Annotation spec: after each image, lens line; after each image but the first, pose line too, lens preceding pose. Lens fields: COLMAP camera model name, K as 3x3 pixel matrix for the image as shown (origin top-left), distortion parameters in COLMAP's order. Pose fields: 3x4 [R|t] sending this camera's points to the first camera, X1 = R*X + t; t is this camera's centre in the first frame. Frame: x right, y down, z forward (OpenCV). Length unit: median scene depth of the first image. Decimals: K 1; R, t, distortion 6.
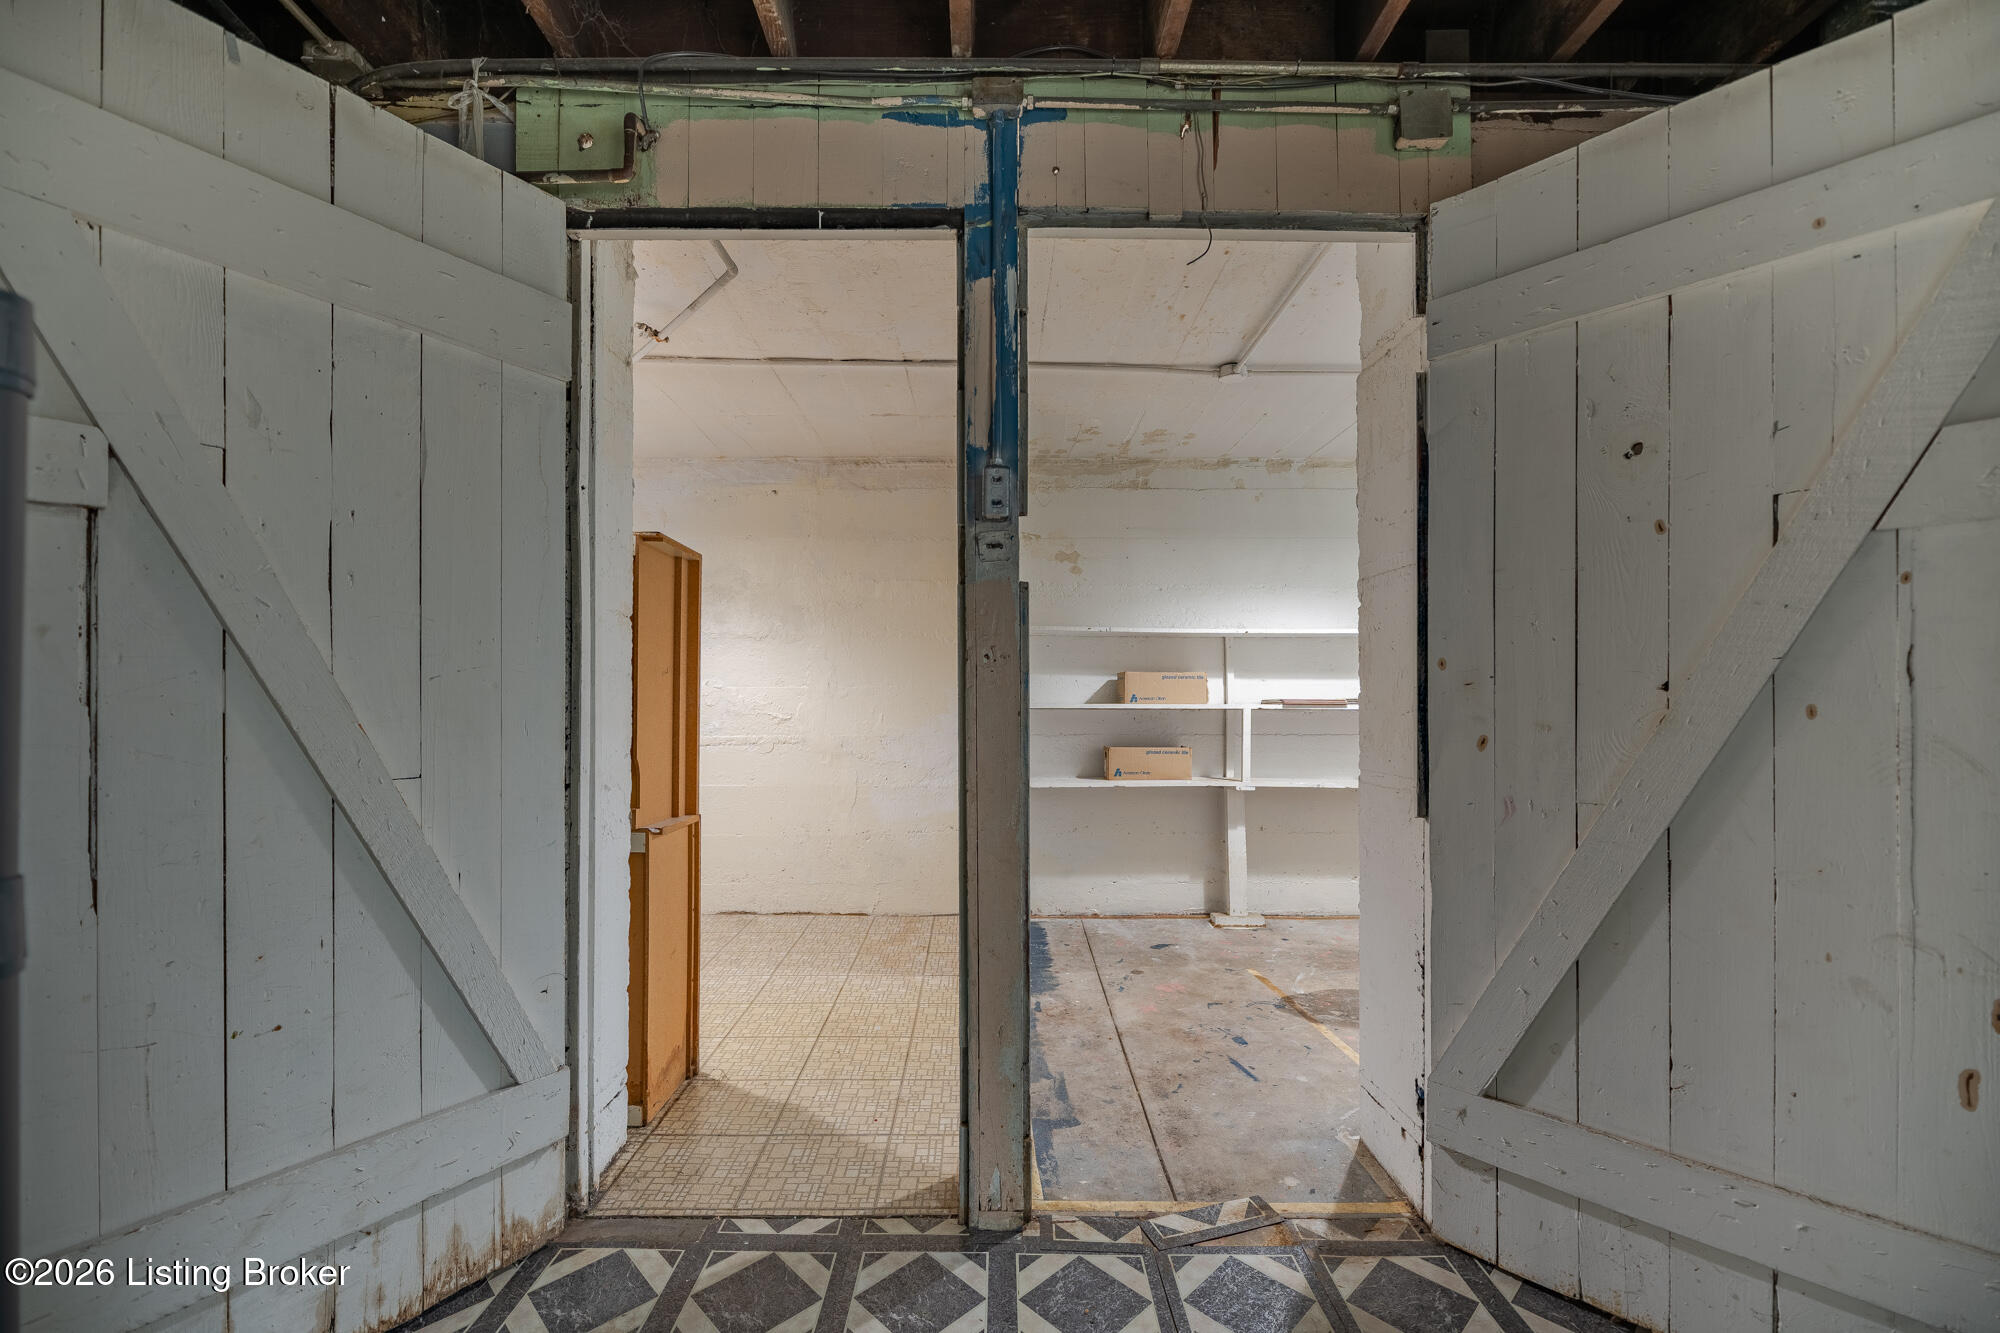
lens RADIAL K [[816.6, 0, 1011.2], [0, 816.6, 701.6], [0, 0, 1]] dist [-0.000947, -0.002196]
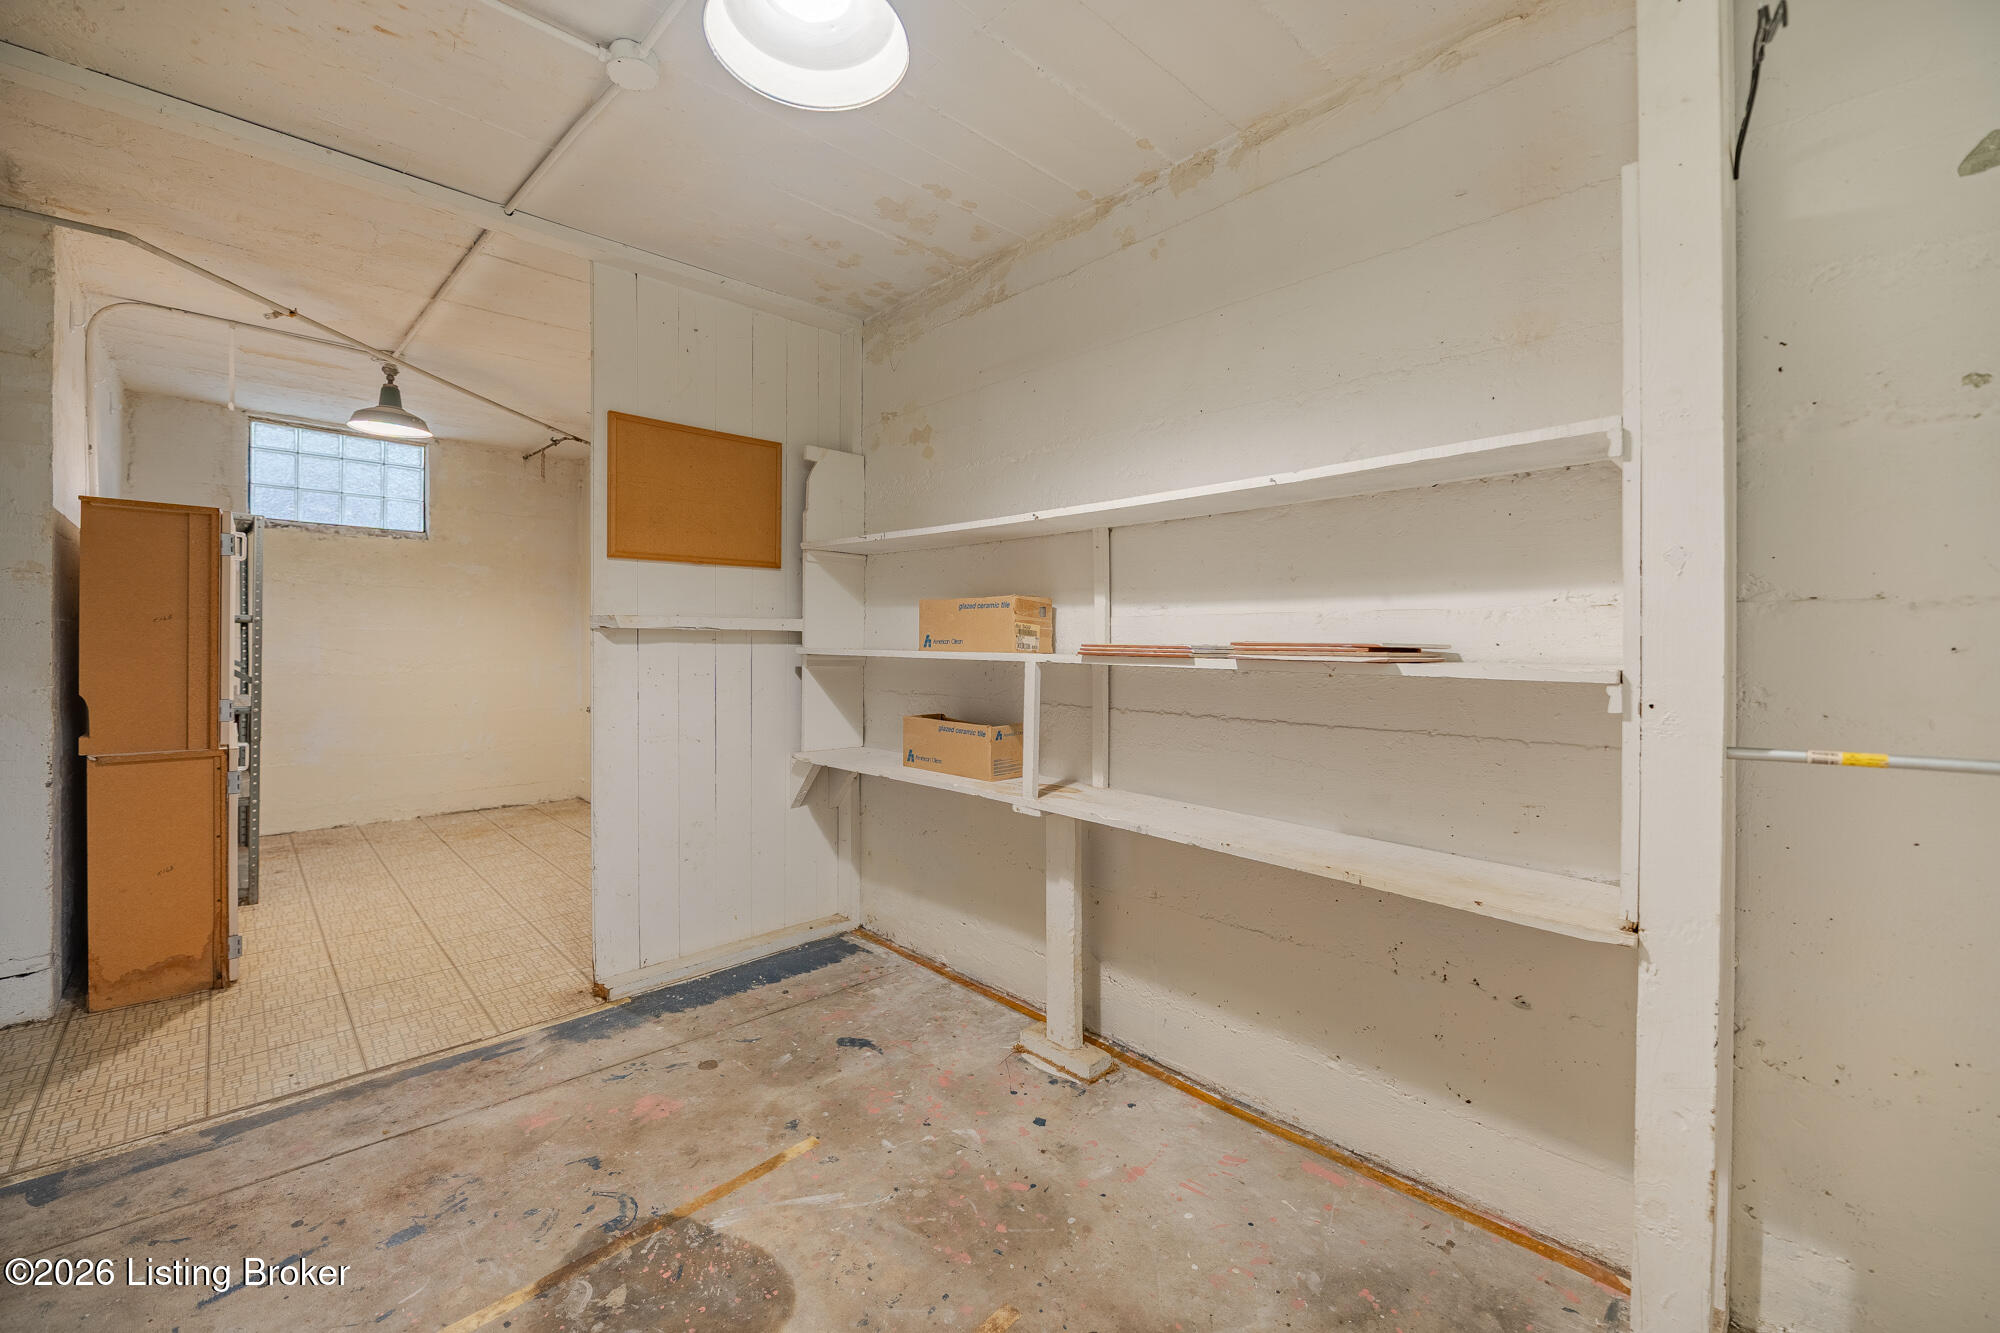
lens RADIAL K [[816.6, 0, 997.5], [0, 816.6, 649.8], [0, 0, 1]] dist [-0.000947, -0.002196]
pose [[0.672853, 0.011849, -0.739682, 0.783326], [-0.002372, 0.999901, 0.013860, -0.008000], [0.739773, -0.007571, 0.672814, 0.734648]]
